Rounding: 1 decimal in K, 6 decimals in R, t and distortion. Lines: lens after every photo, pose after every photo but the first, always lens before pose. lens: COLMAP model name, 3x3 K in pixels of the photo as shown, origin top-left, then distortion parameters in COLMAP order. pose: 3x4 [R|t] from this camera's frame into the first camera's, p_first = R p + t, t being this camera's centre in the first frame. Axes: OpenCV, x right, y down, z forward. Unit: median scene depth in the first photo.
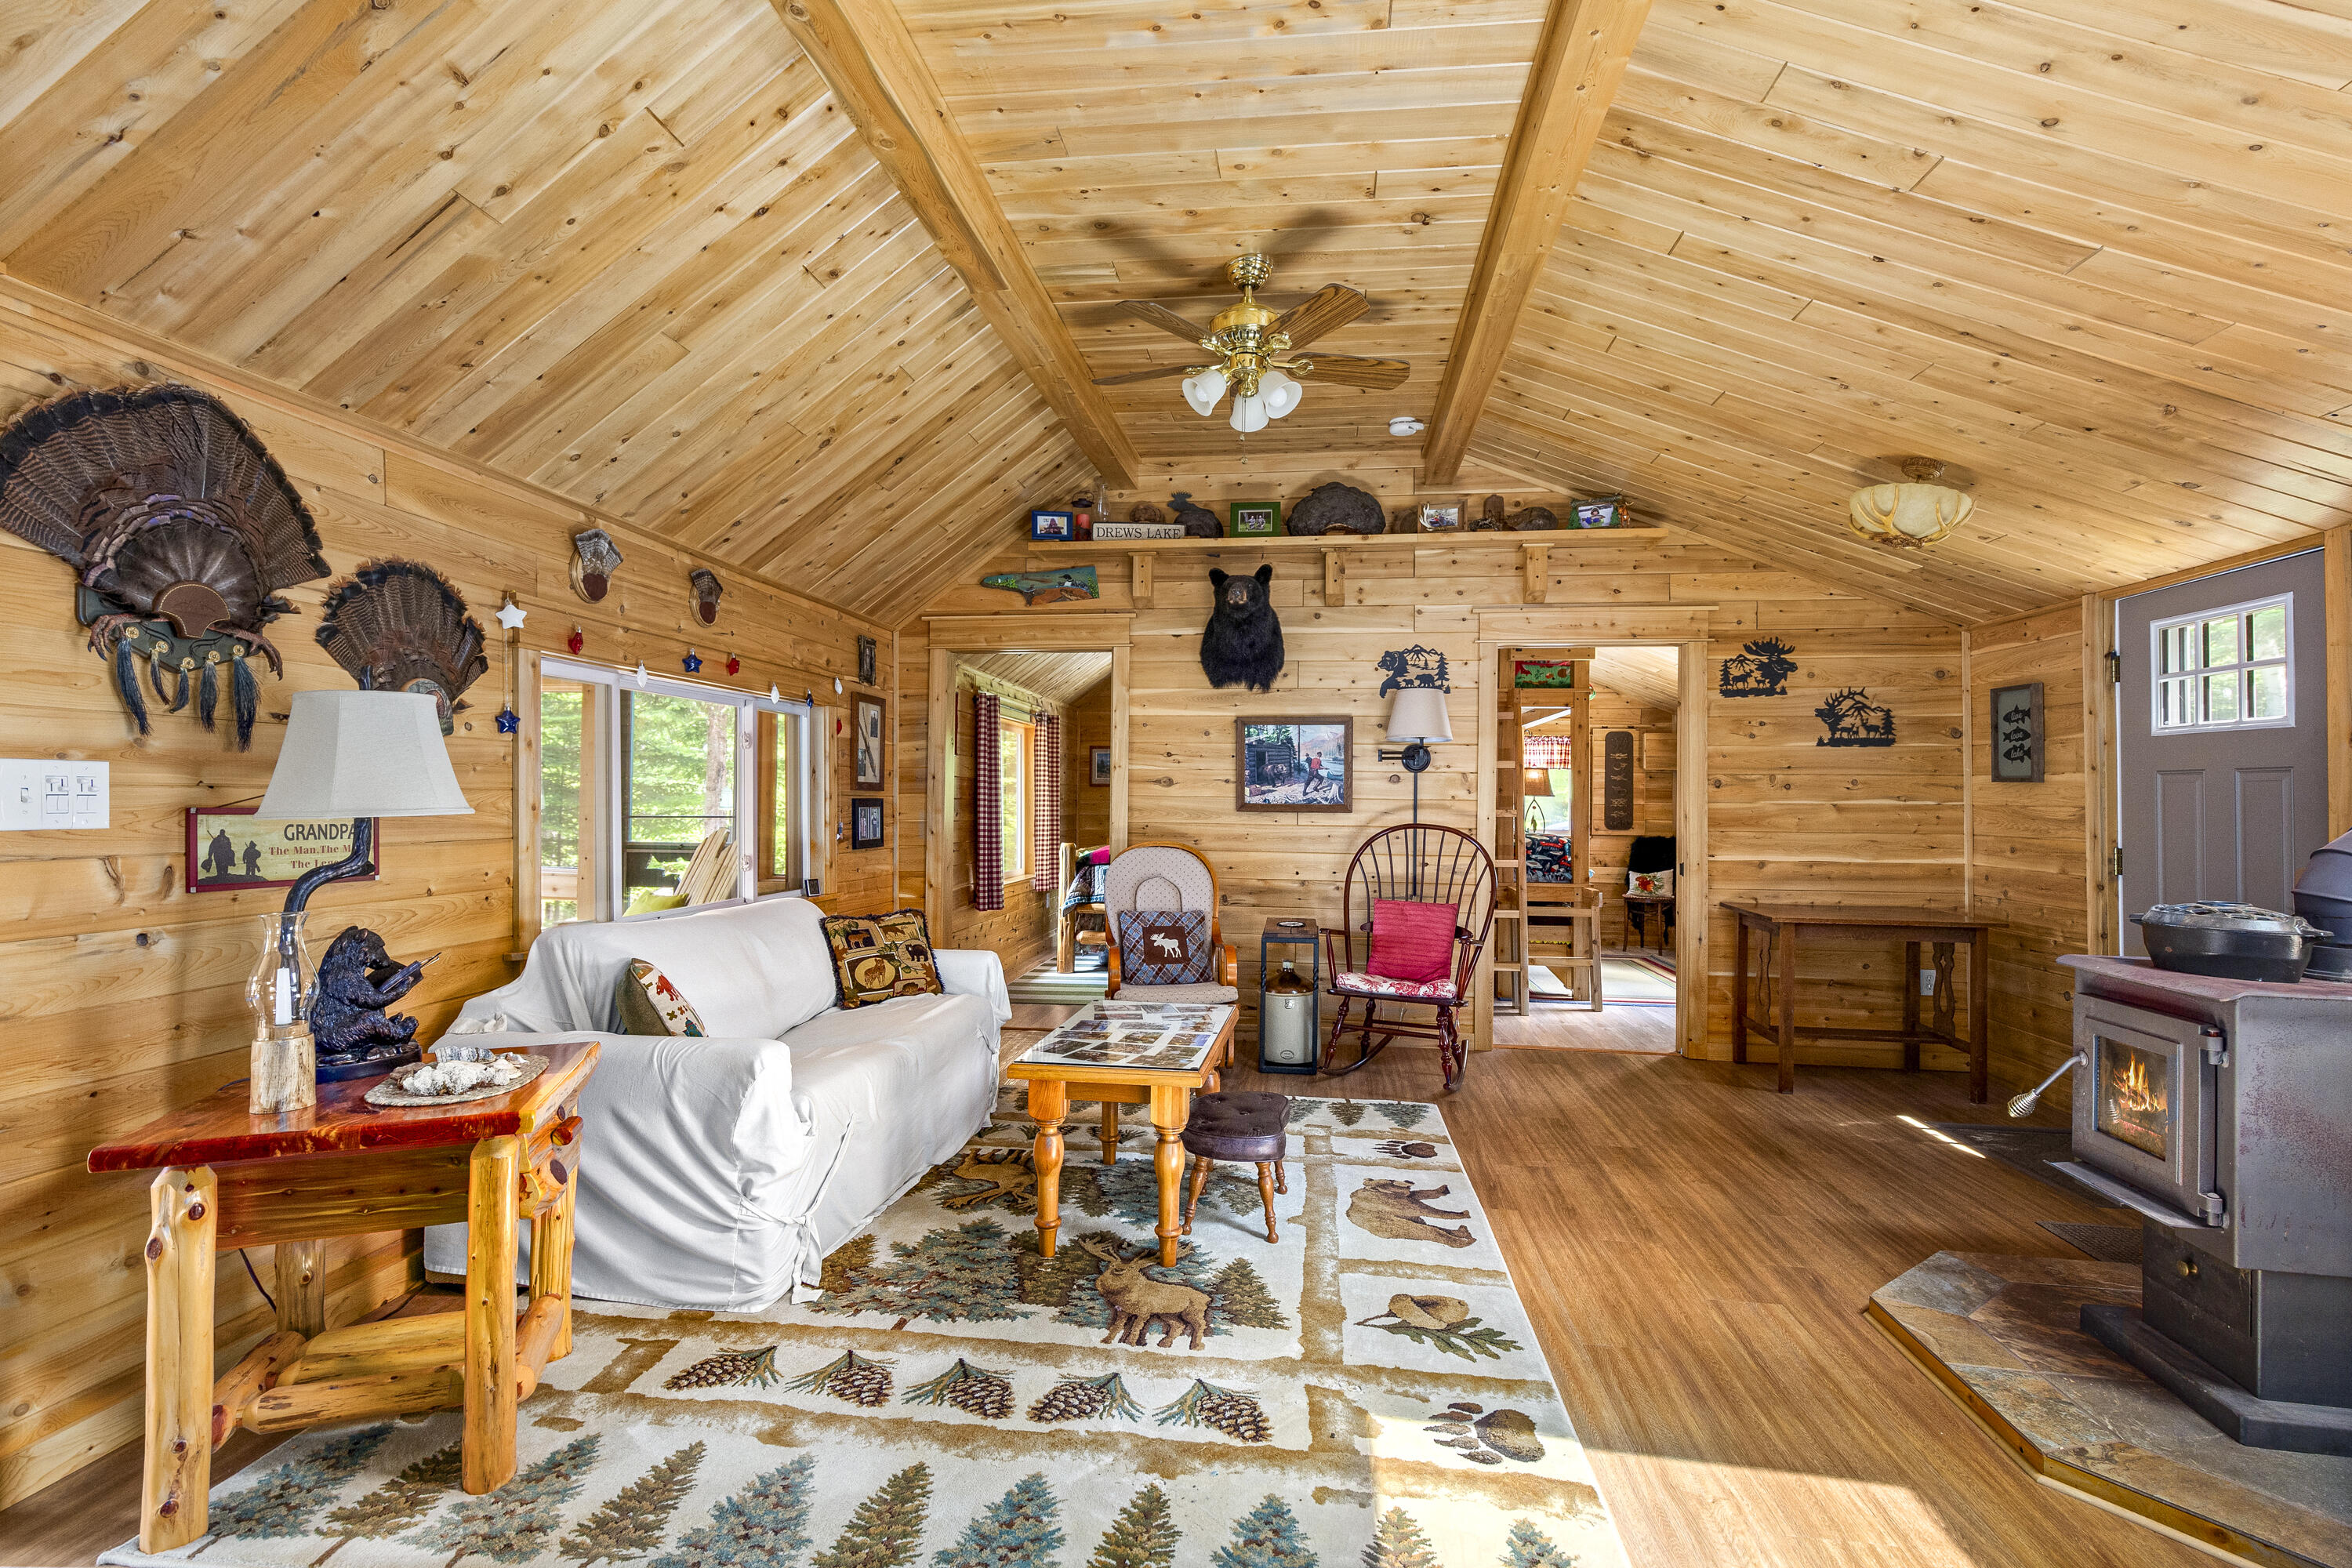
lens RADIAL K [[1072.4, 0, 1181.9], [0, 1072.4, 789.6], [0, 0, 1]] dist [0.001685, -0.000761]
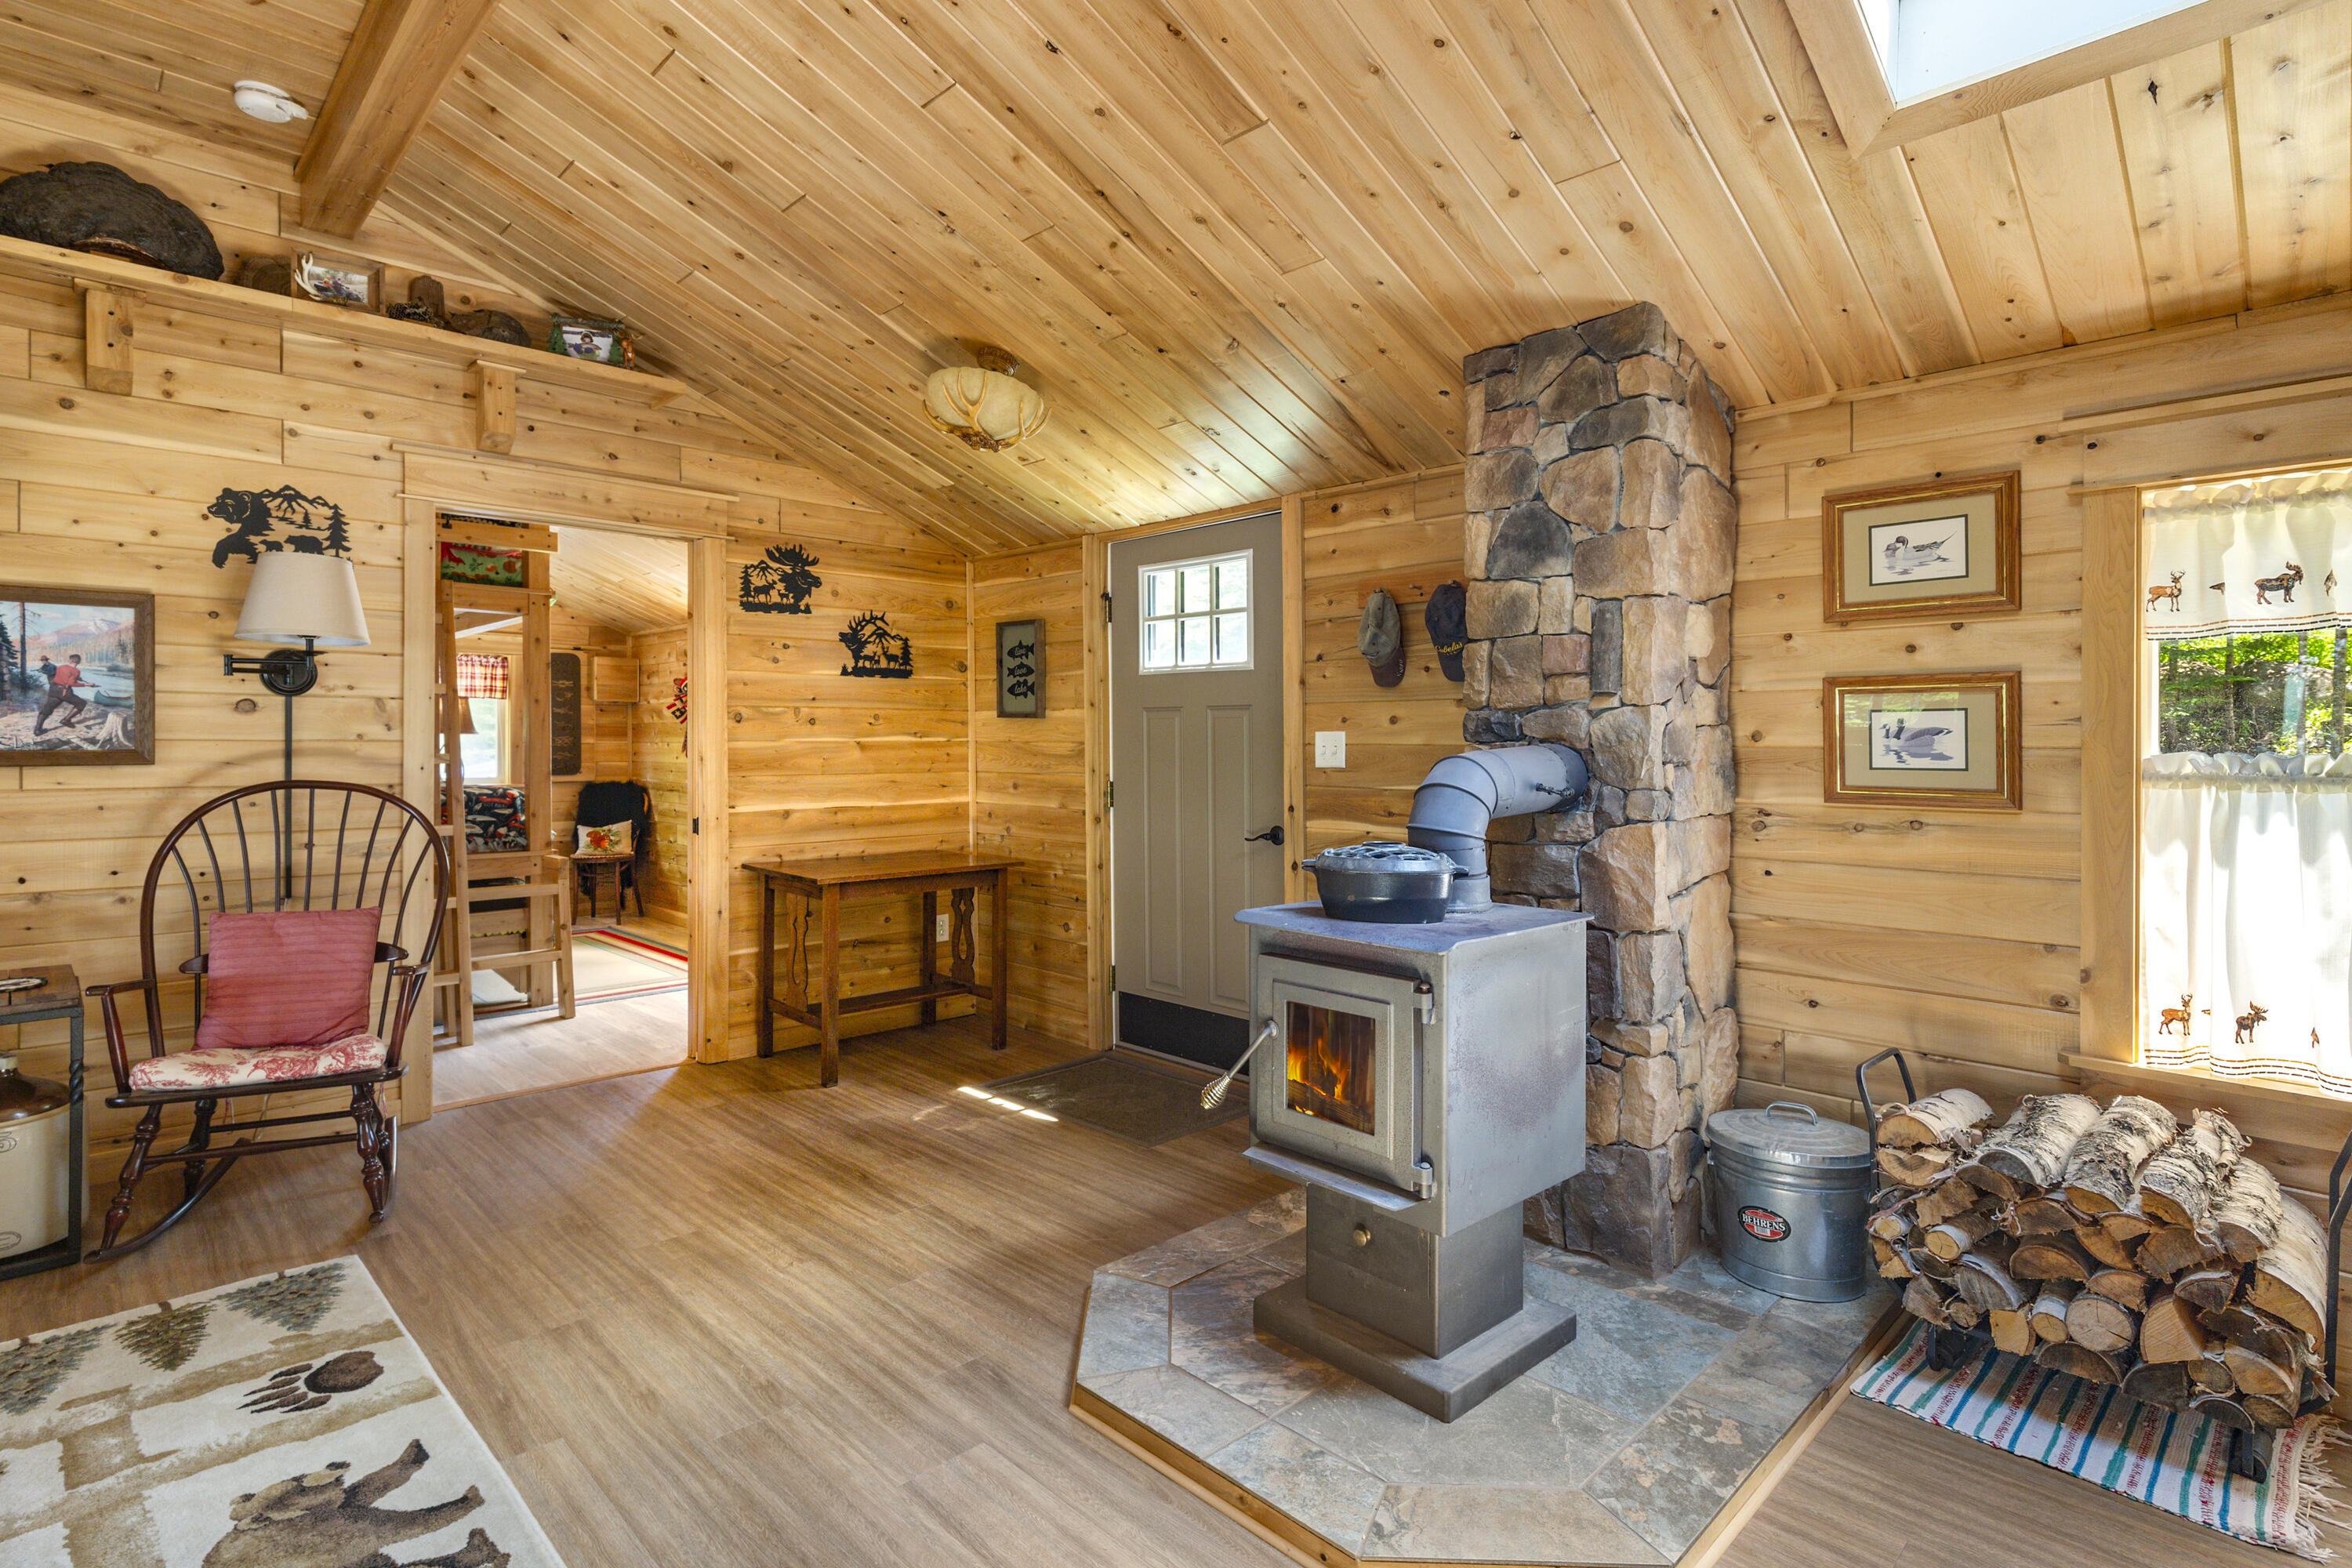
lens RADIAL K [[1146.8, 0, 1131.6], [0, 1146.8, 744.4], [0, 0, 1]] dist [-0.002524, 0.000147]
pose [[0.632123, -0.011222, 0.774787, 0.018792], [-0.001234, 0.999879, 0.015489, 0.001064], [-0.774867, -0.010747, 0.632033, 0.245460]]
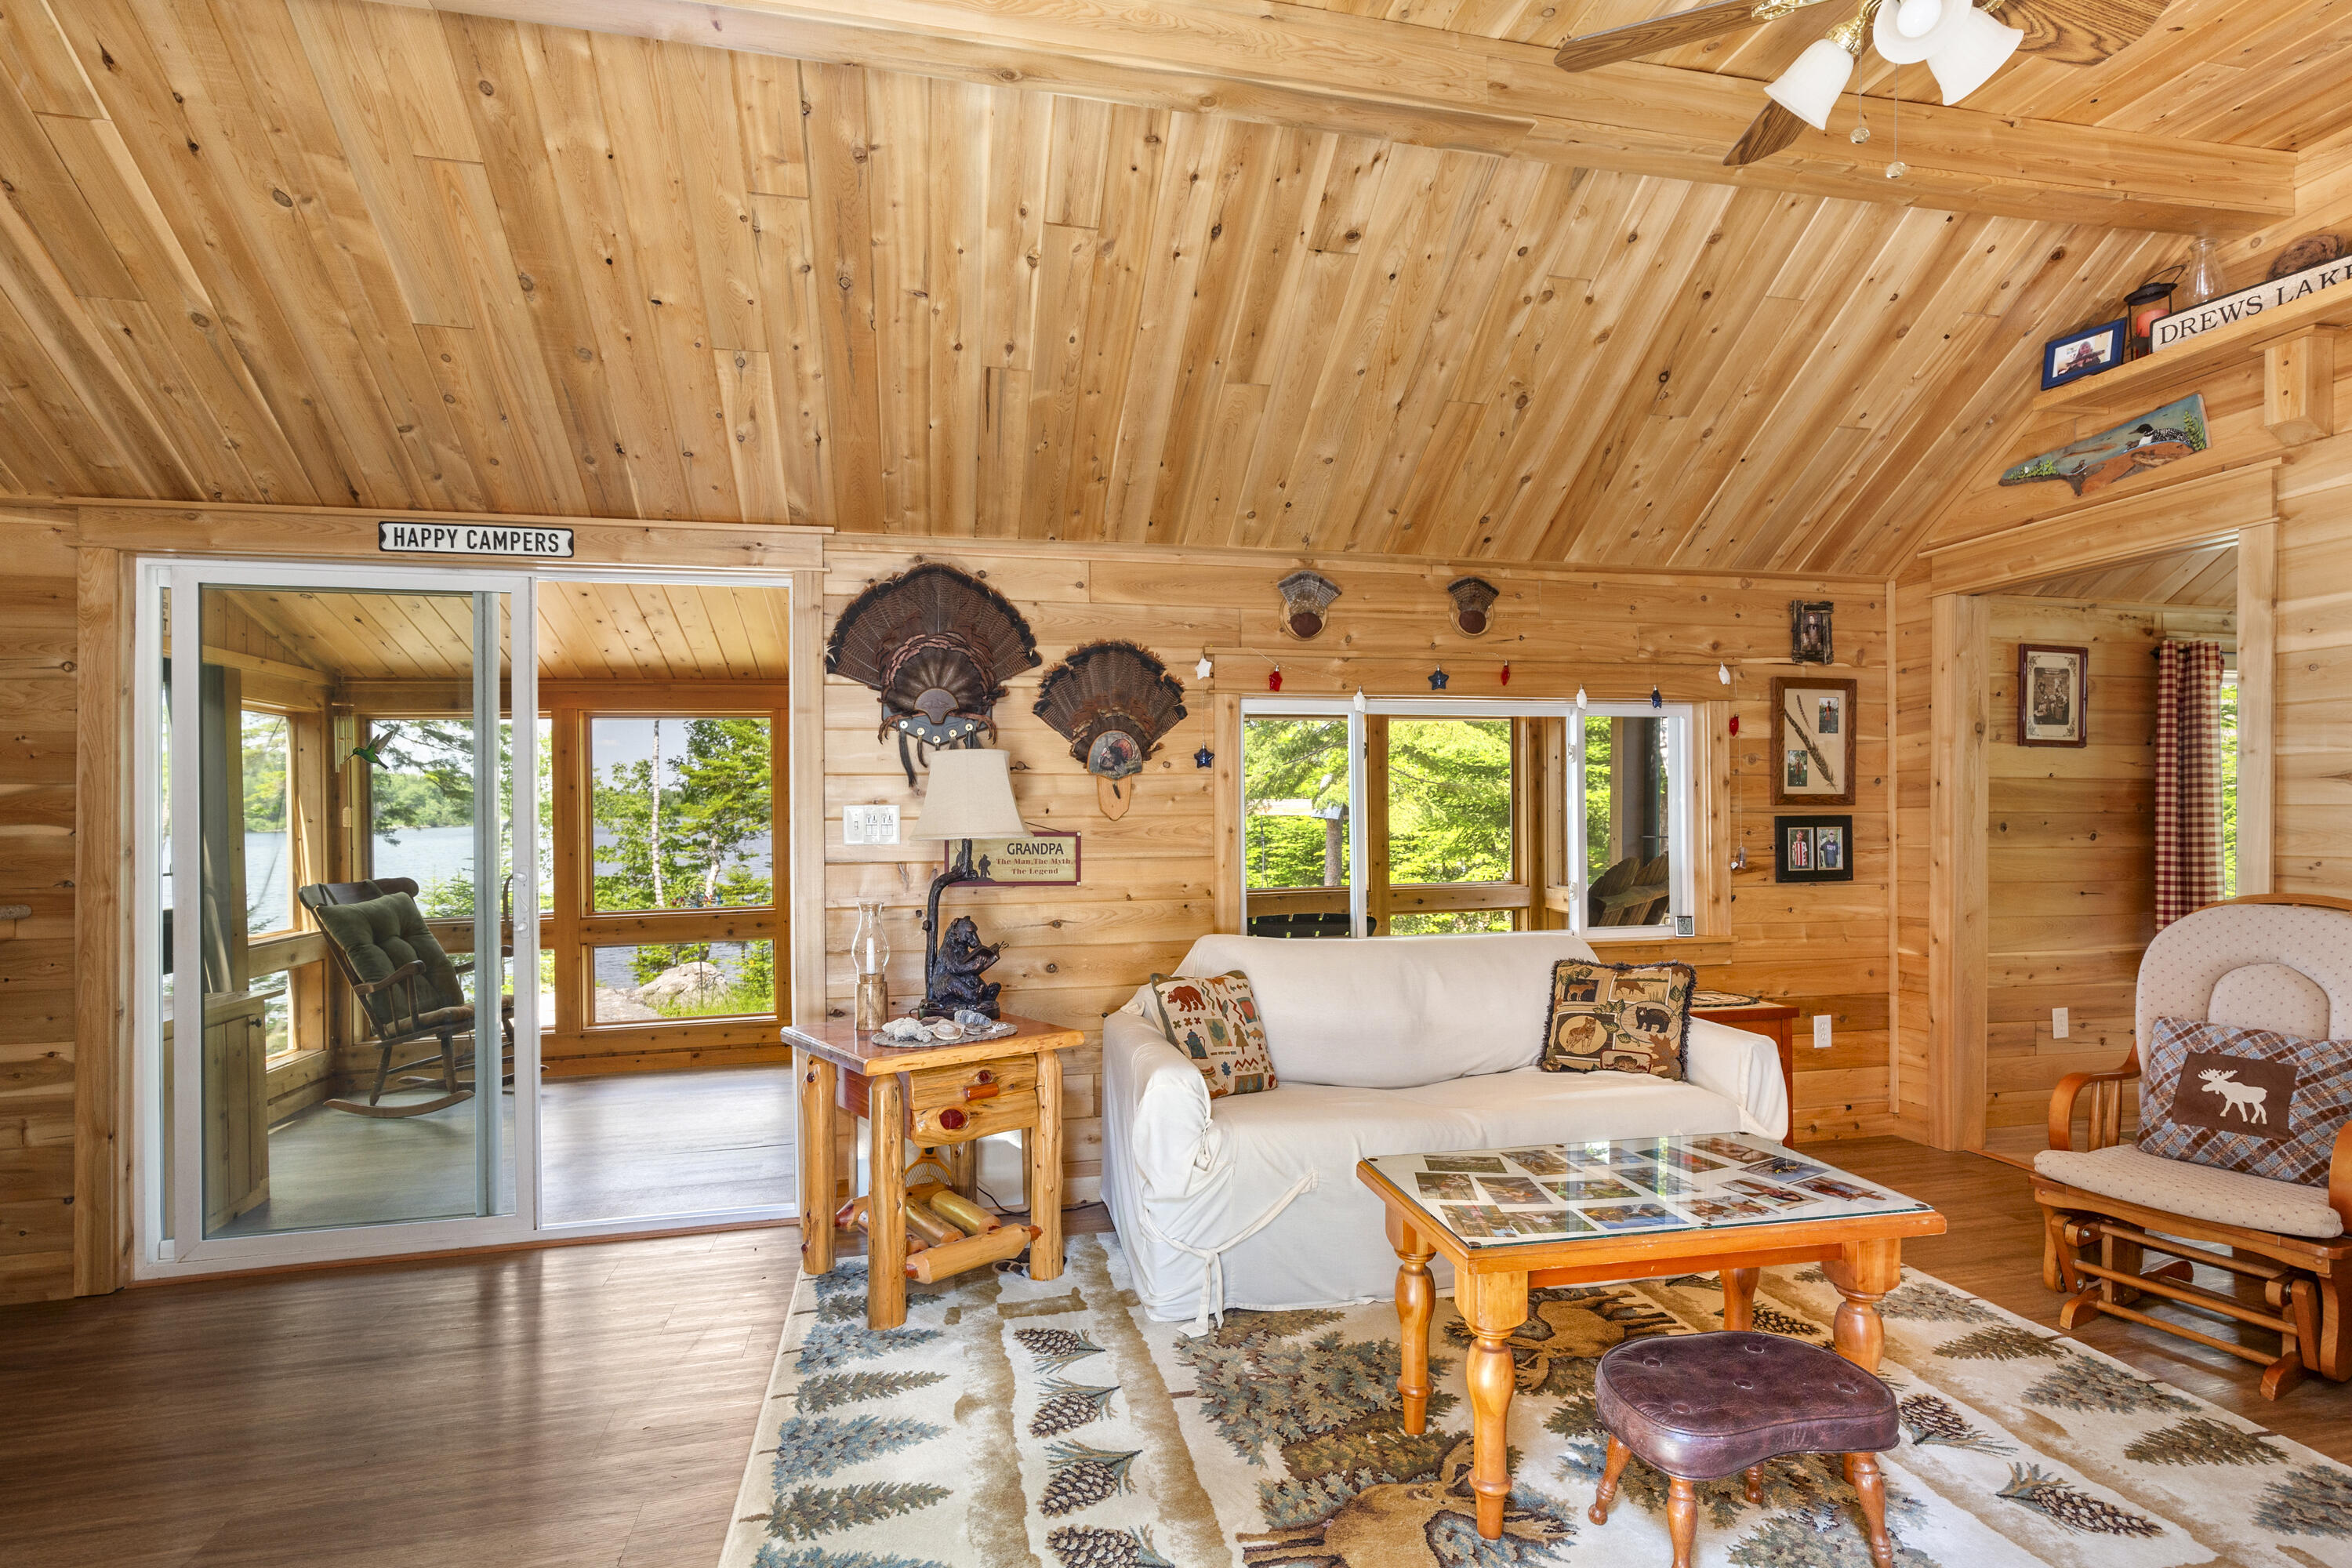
lens RADIAL K [[1127.8, 0, 1175.1], [0, 1127.8, 825.8], [0, 0, 1]] dist [-0.001581, 0.000578]
pose [[0.337458, -0.001710, -0.941339, 0.330970], [0.019678, 0.999793, 0.005238, 0.002601], [0.941135, -0.020291, 0.337421, 0.346042]]
